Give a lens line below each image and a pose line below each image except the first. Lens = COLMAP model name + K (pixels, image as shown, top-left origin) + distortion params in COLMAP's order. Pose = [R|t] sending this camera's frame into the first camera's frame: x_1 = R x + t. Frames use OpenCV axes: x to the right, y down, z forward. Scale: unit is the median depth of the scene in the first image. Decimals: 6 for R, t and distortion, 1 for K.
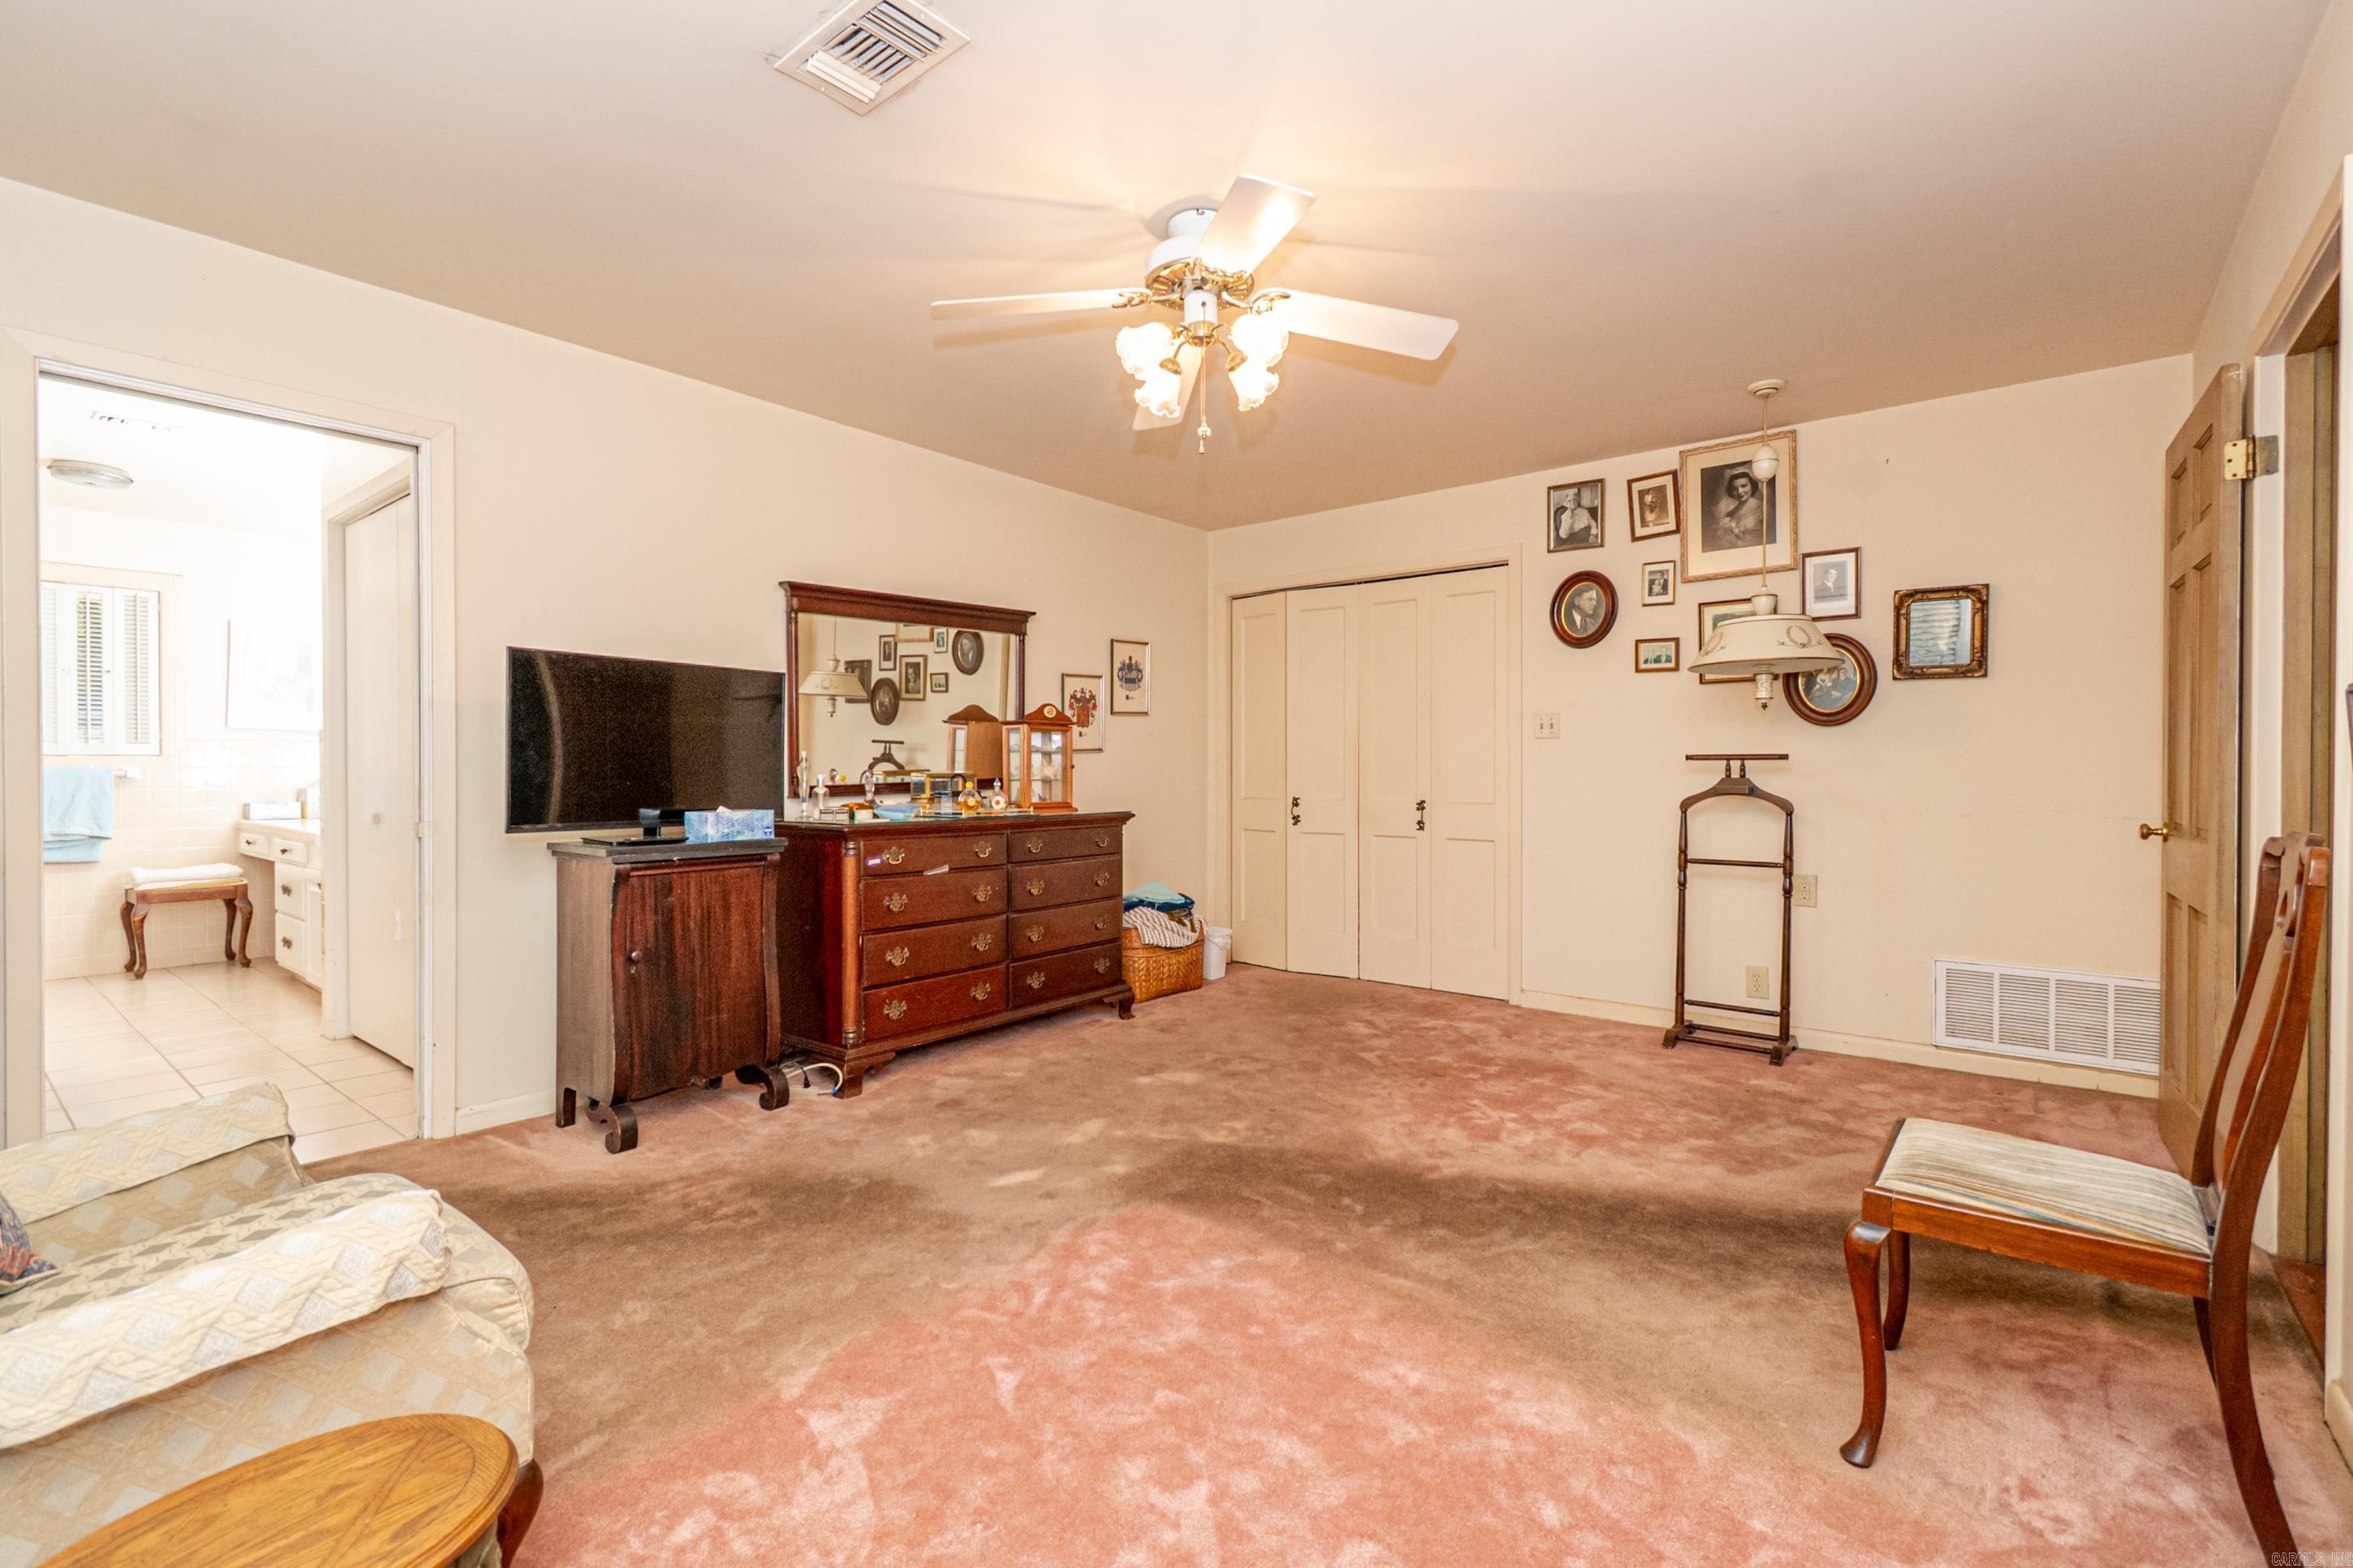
lens RADIAL K [[1061.0, 0, 1180.4], [0, 1061.0, 780.7], [0, 0, 1]] dist [0.006242, -0.003849]
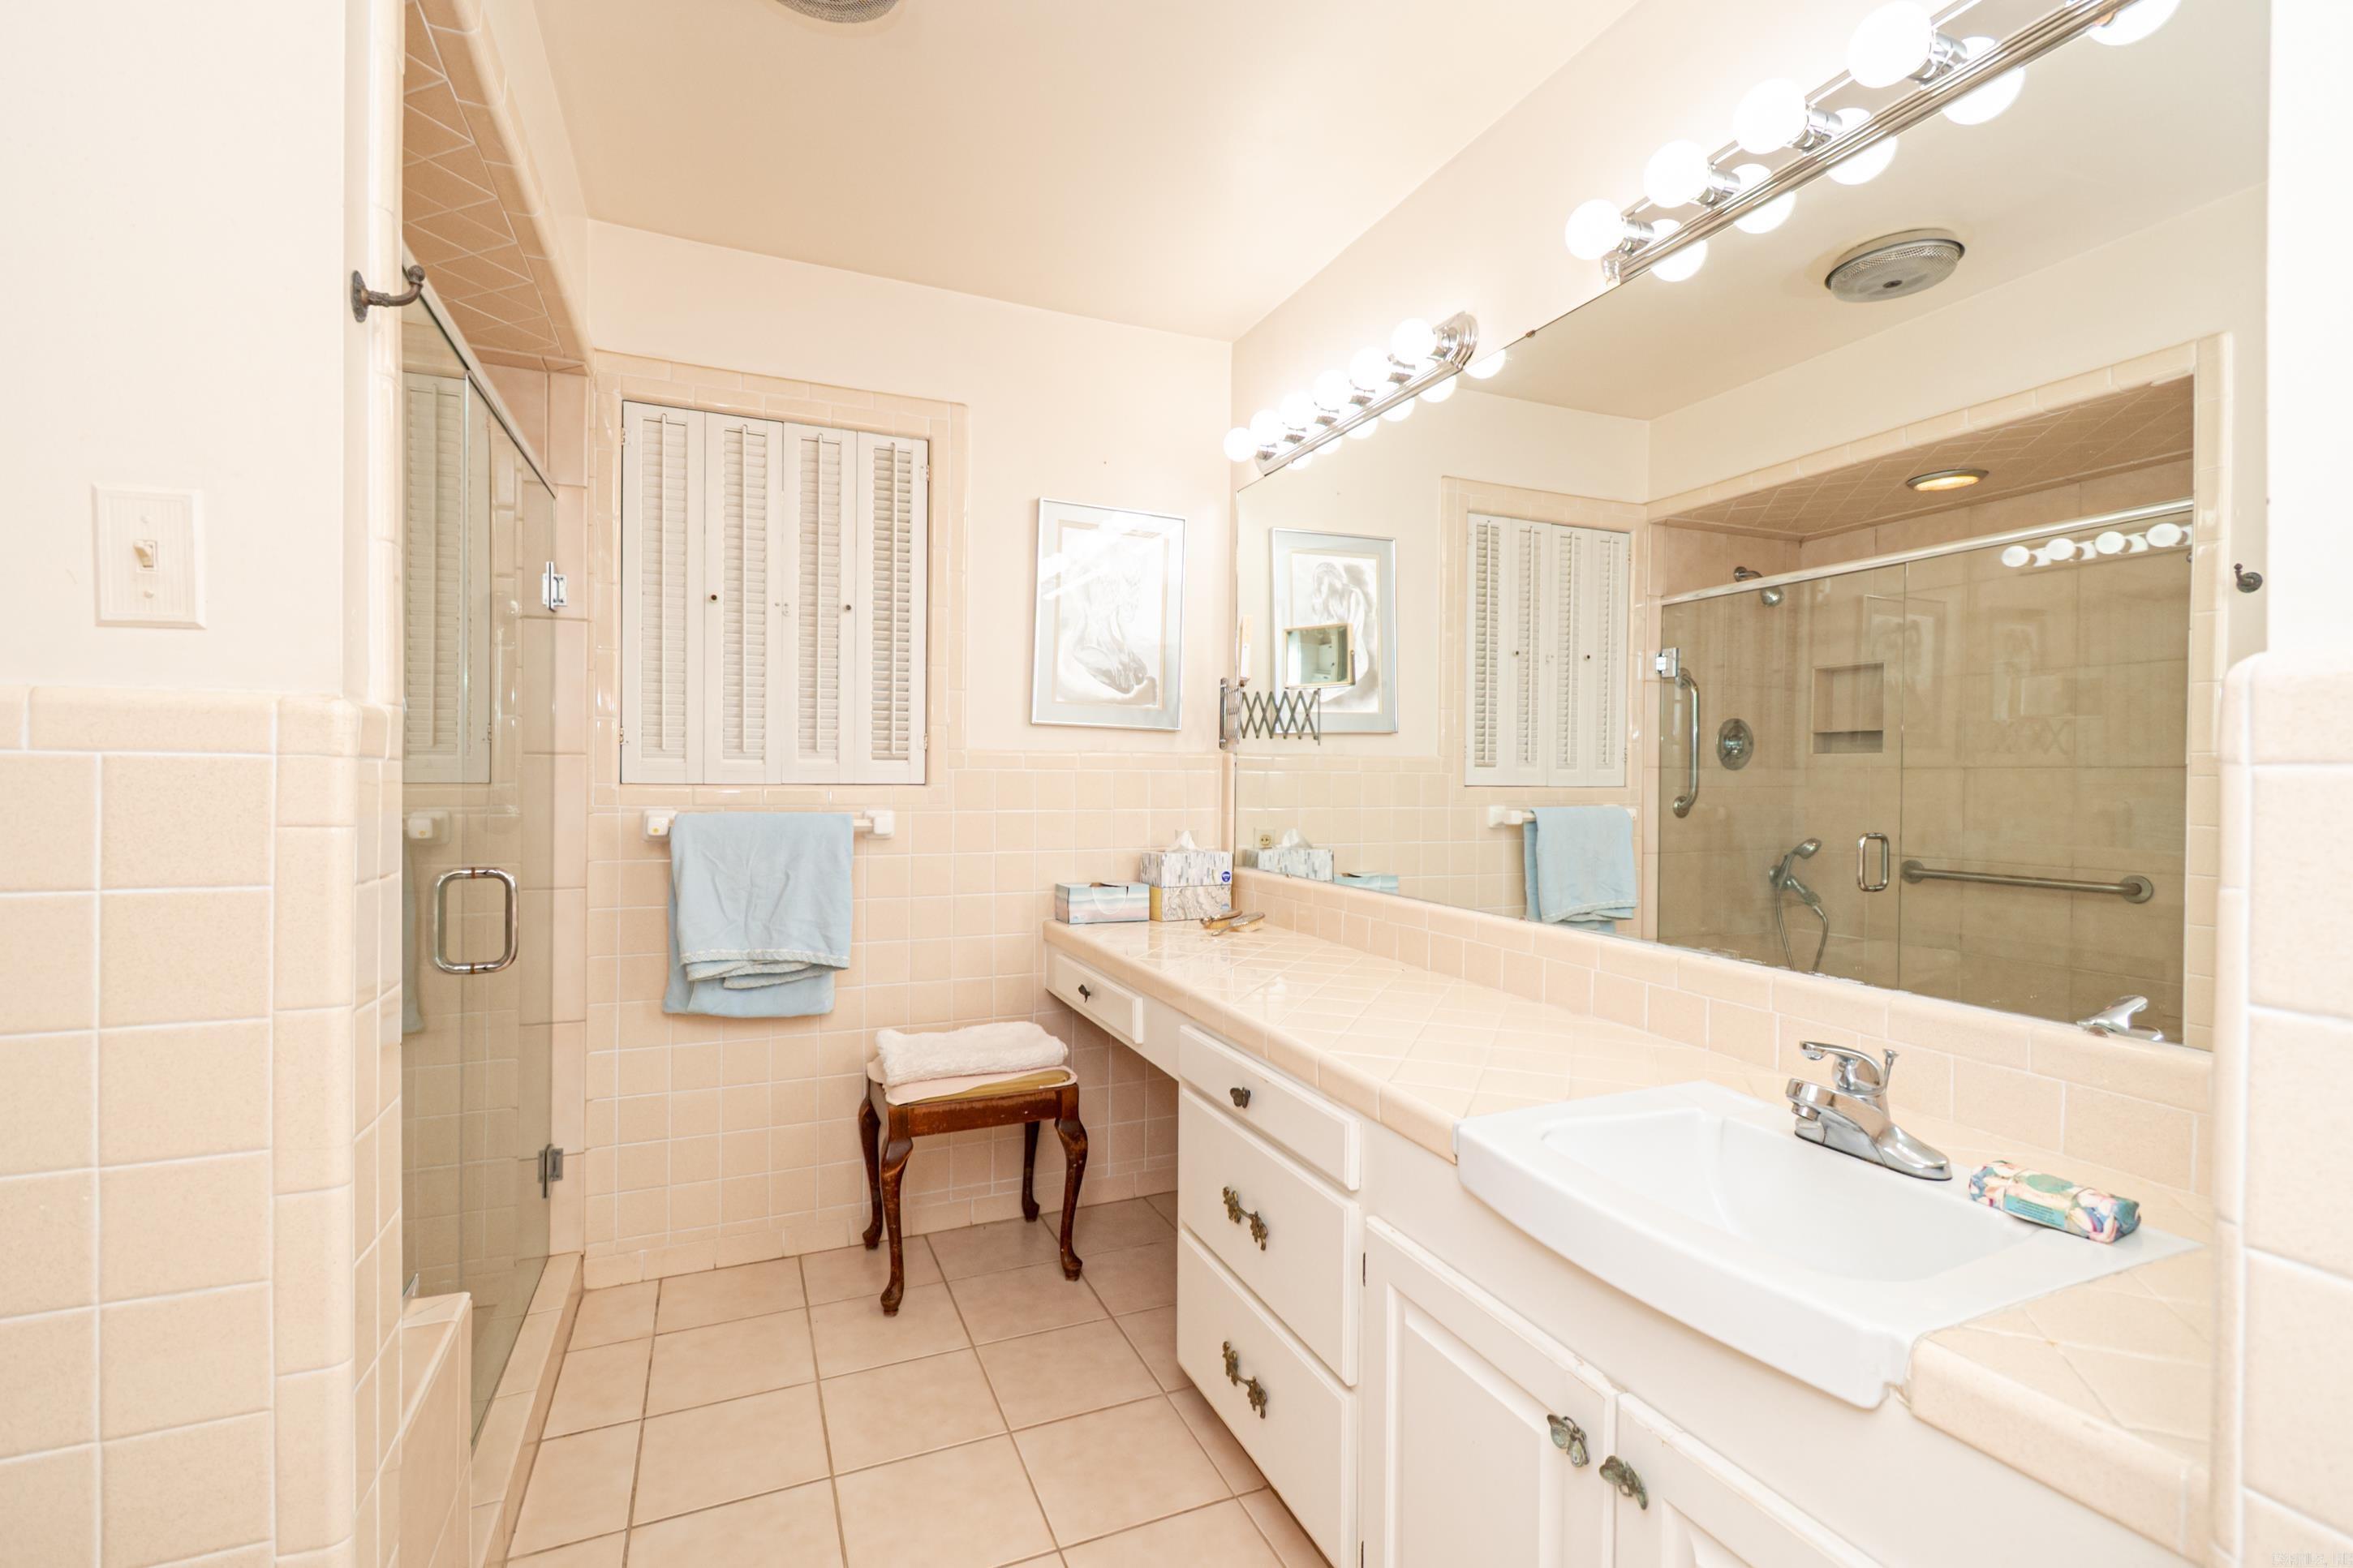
lens RADIAL K [[1061.0, 0, 1190.8], [0, 1061.0, 776.8], [0, 0, 1]] dist [0.006242, -0.003849]
pose [[0.891110, 0.009787, -0.453681, -0.653039], [-0.013595, 0.999894, -0.005134, -0.027216], [0.453583, 0.010743, 0.891149, 0.645427]]
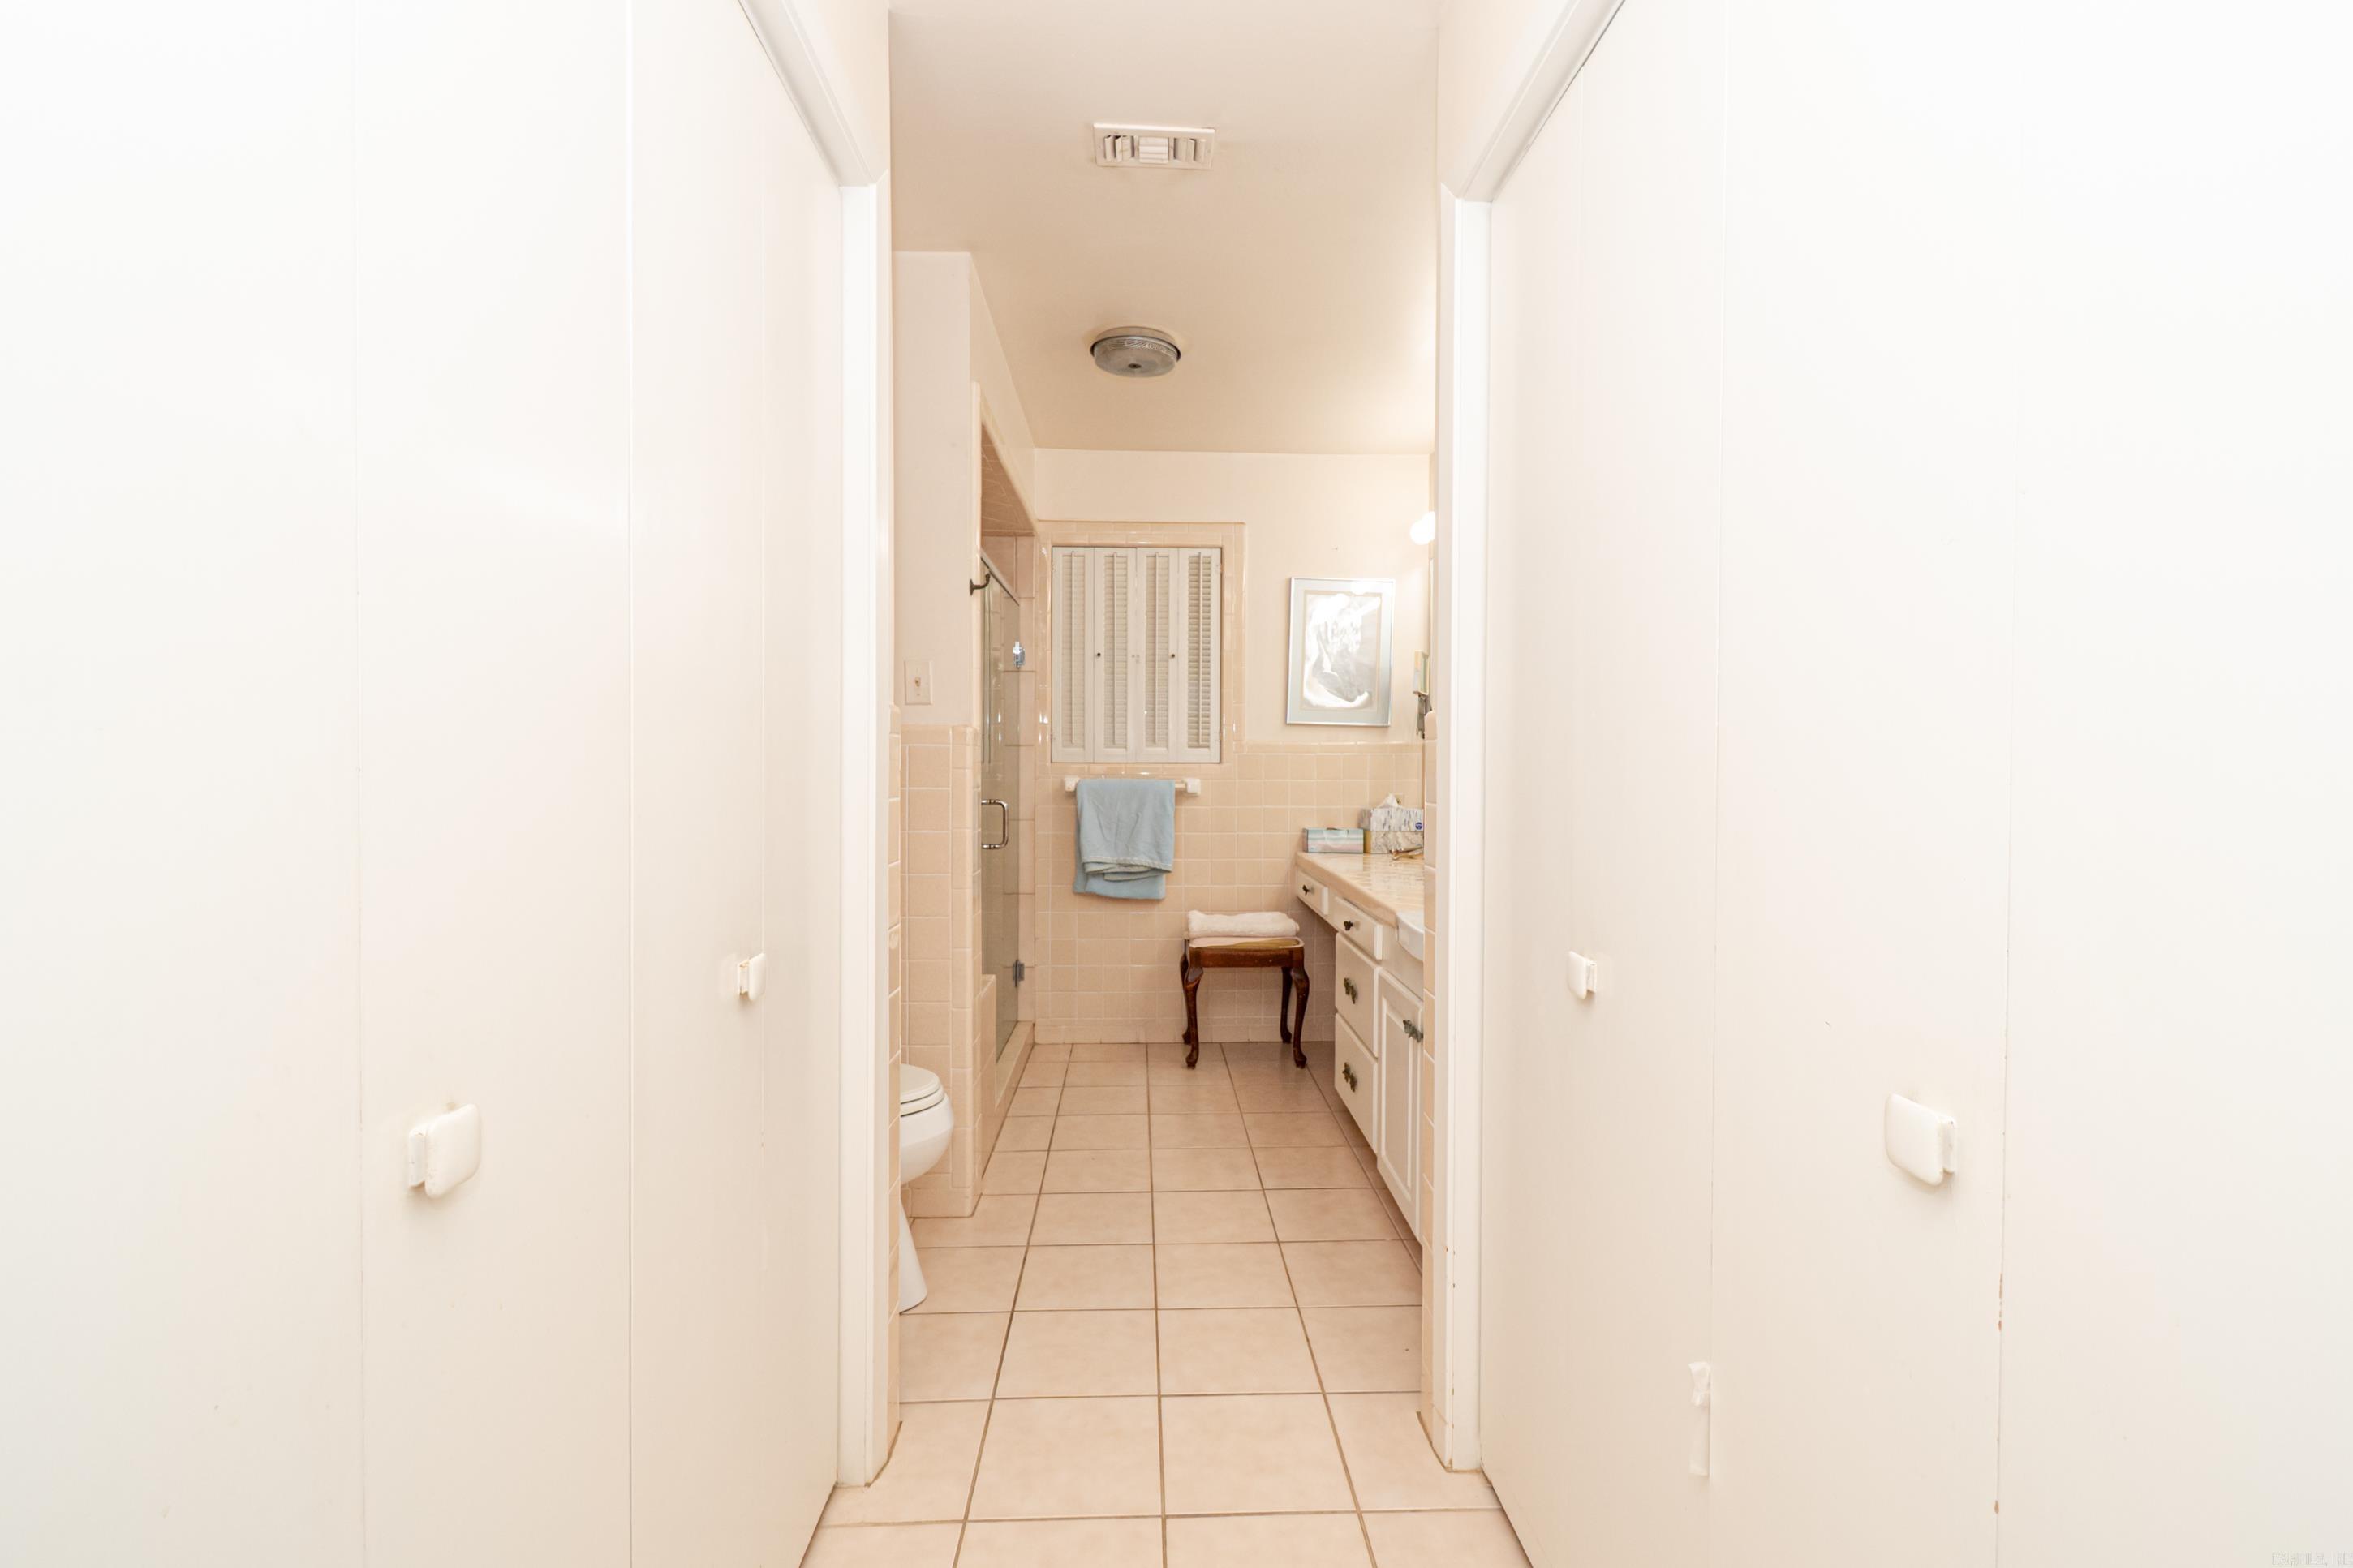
lens RADIAL K [[1061.0, 0, 1181.1], [0, 1061.0, 779.0], [0, 0, 1]] dist [0.006242, -0.003849]
pose [[0.666364, 0.015957, -0.745455, -0.420170], [-0.012421, 0.999870, 0.010299, -0.020384], [0.745523, 0.002396, 0.666476, 0.483302]]
